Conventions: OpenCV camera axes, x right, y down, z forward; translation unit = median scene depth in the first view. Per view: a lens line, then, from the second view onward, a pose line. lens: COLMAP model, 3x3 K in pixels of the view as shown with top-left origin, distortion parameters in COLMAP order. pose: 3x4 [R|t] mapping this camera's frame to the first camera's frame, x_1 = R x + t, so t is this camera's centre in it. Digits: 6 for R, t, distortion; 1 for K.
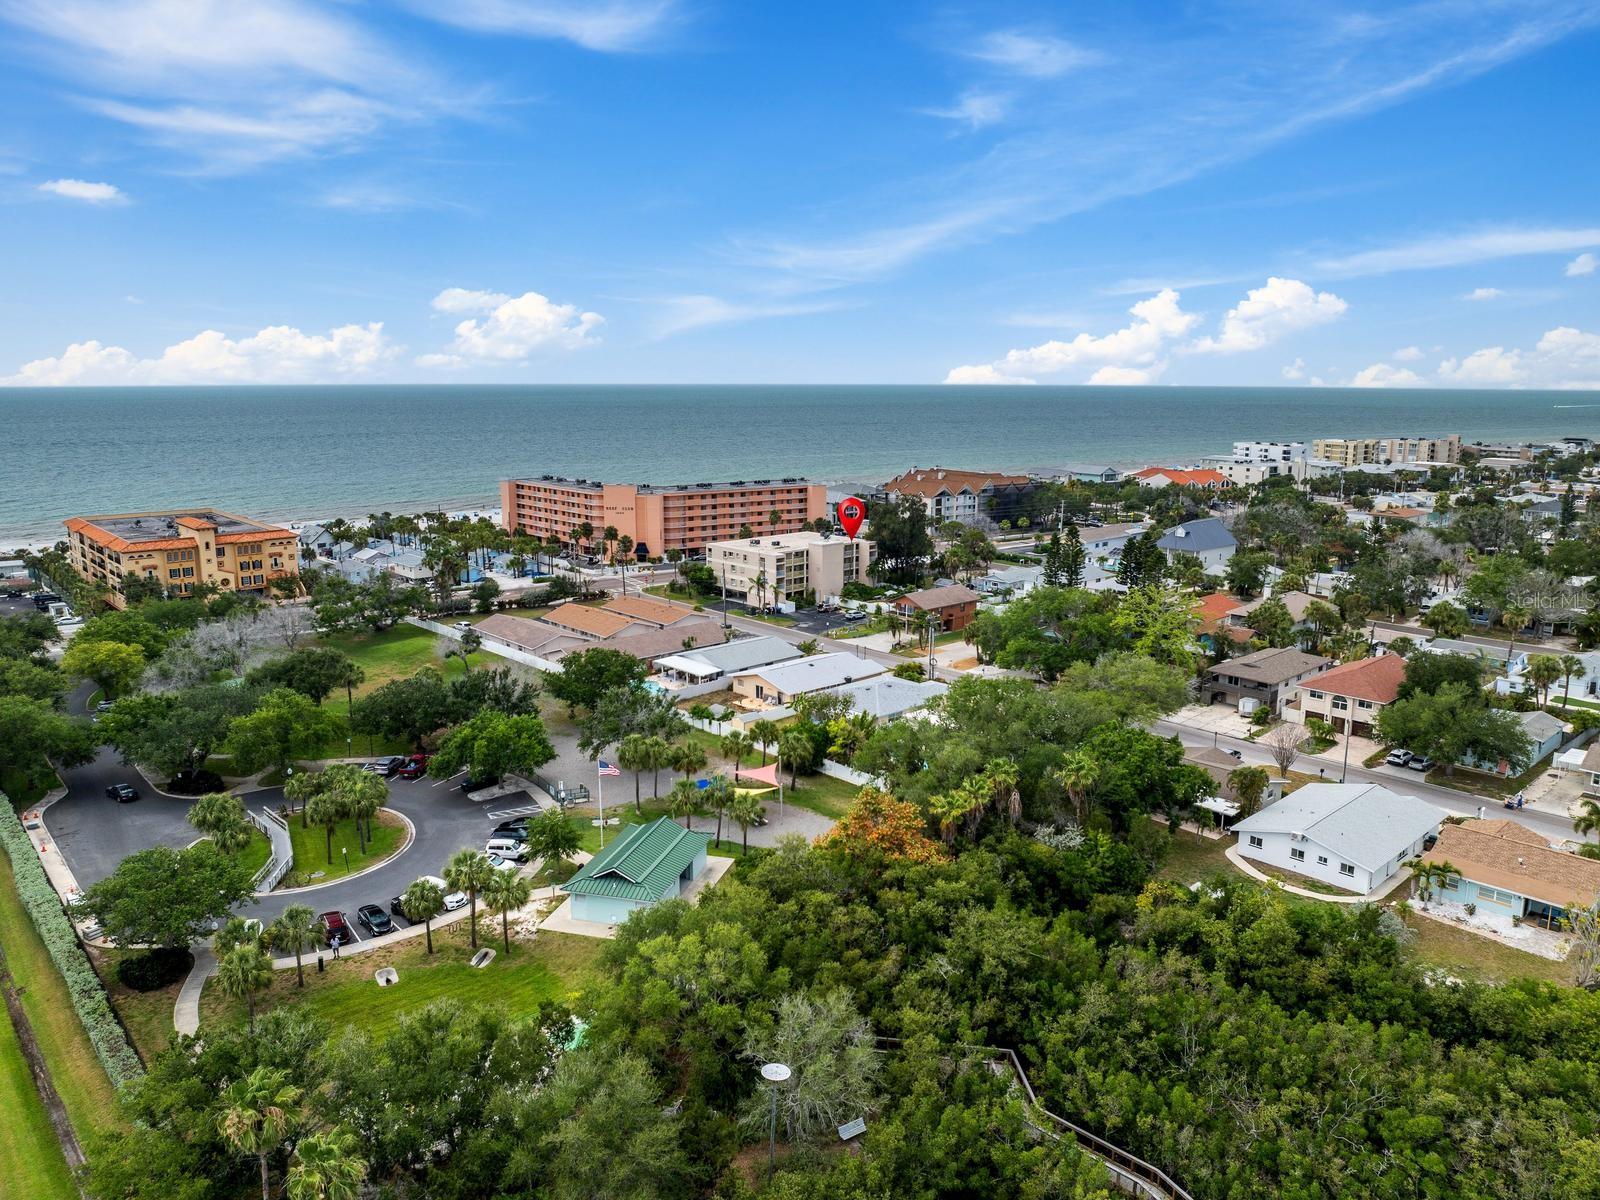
lens RADIAL K [[1128.0, 0, 796.8], [0, 1128.0, 599.8], [0, 0, 1]] dist [-0.036903, -0.002470]
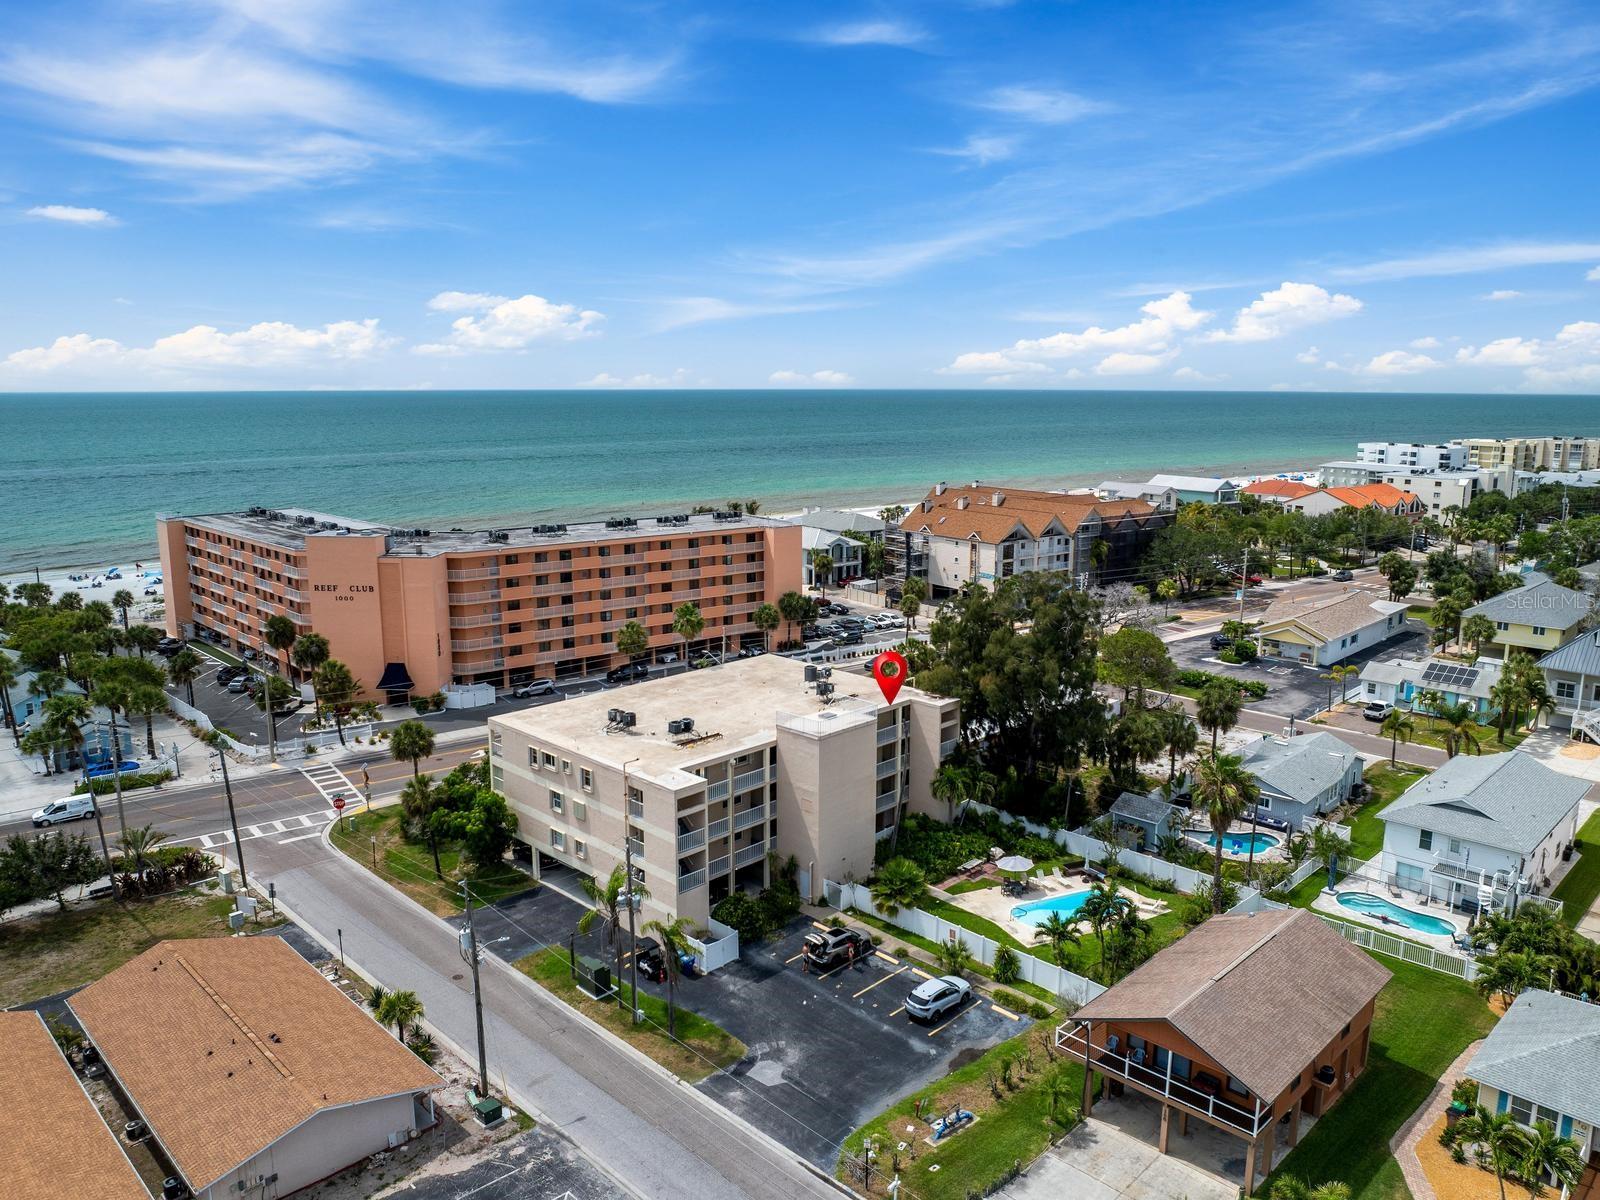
lens RADIAL K [[1143.5, 0, 800.0], [0, 1143.5, 600.0], [0, 0, 1]] dist [-0.037717, 0.003338]
pose [[0.998843, -0.010650, 0.046897, 0.001776], [0.011065, 0.999902, -0.008600, -0.090156], [-0.046800, 0.009109, 0.998863, 0.692734]]
